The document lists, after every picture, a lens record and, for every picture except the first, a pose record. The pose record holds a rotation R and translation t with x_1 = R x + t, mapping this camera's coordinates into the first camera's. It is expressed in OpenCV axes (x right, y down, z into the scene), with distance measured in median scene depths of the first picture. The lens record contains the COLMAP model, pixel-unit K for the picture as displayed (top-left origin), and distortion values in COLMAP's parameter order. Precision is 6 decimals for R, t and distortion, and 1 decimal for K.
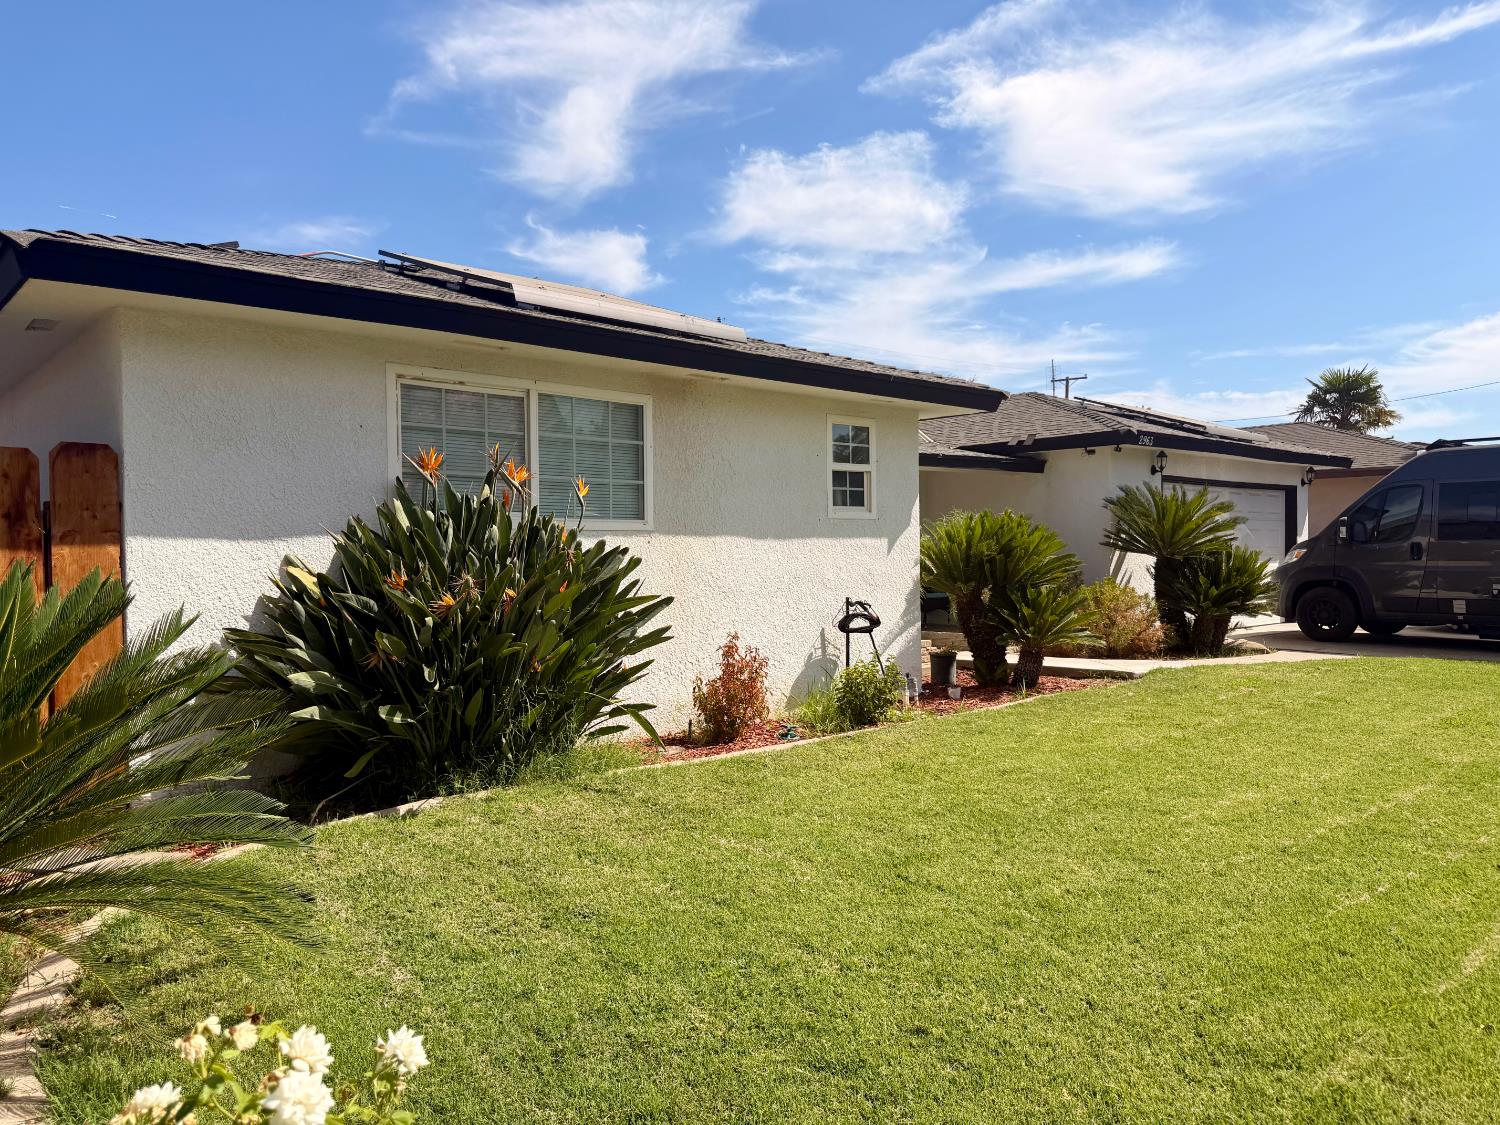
lens RADIAL K [[1078.7, 0, 750.0], [0, 1078.7, 562.5], [0, 0, 1]] dist [0.052594, -0.056102]
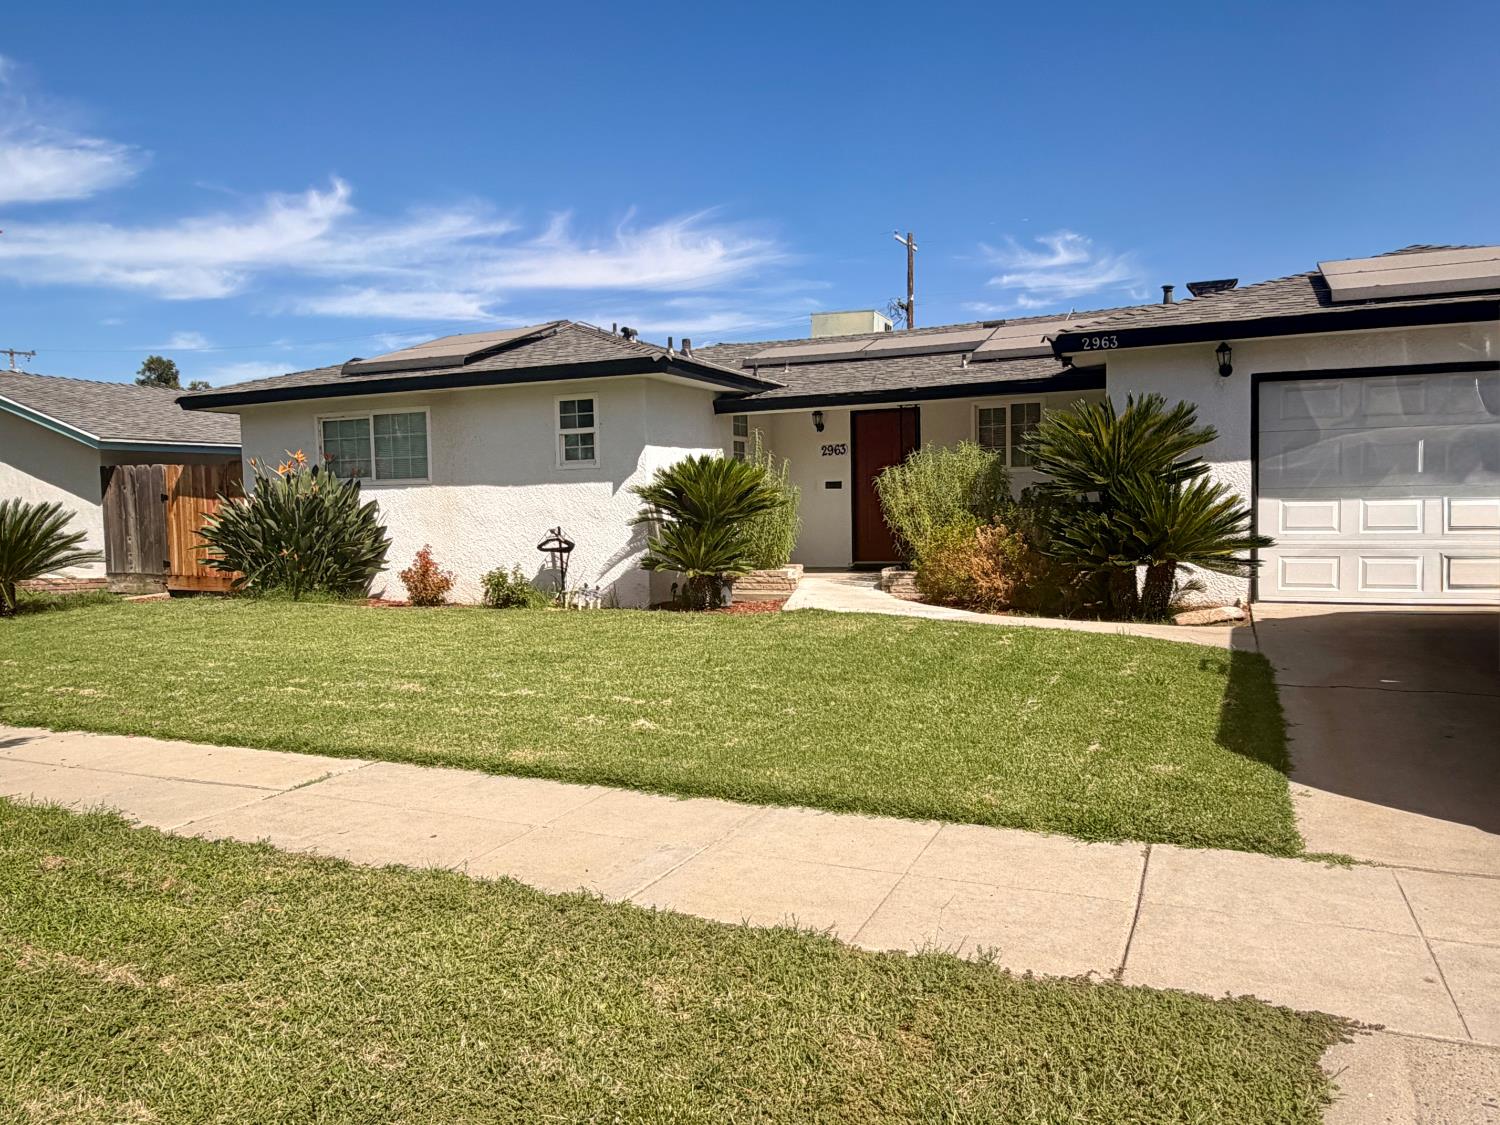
lens RADIAL K [[1066.2, 0, 750.0], [0, 1066.2, 562.5], [0, 0, 1]] dist [-0.008451, -0.000343]
pose [[0.401096, 0.052142, -0.914551, 1.450068], [0.008146, 0.998136, 0.060480, -0.002487], [0.916000, -0.031708, 0.399923, 0.672720]]
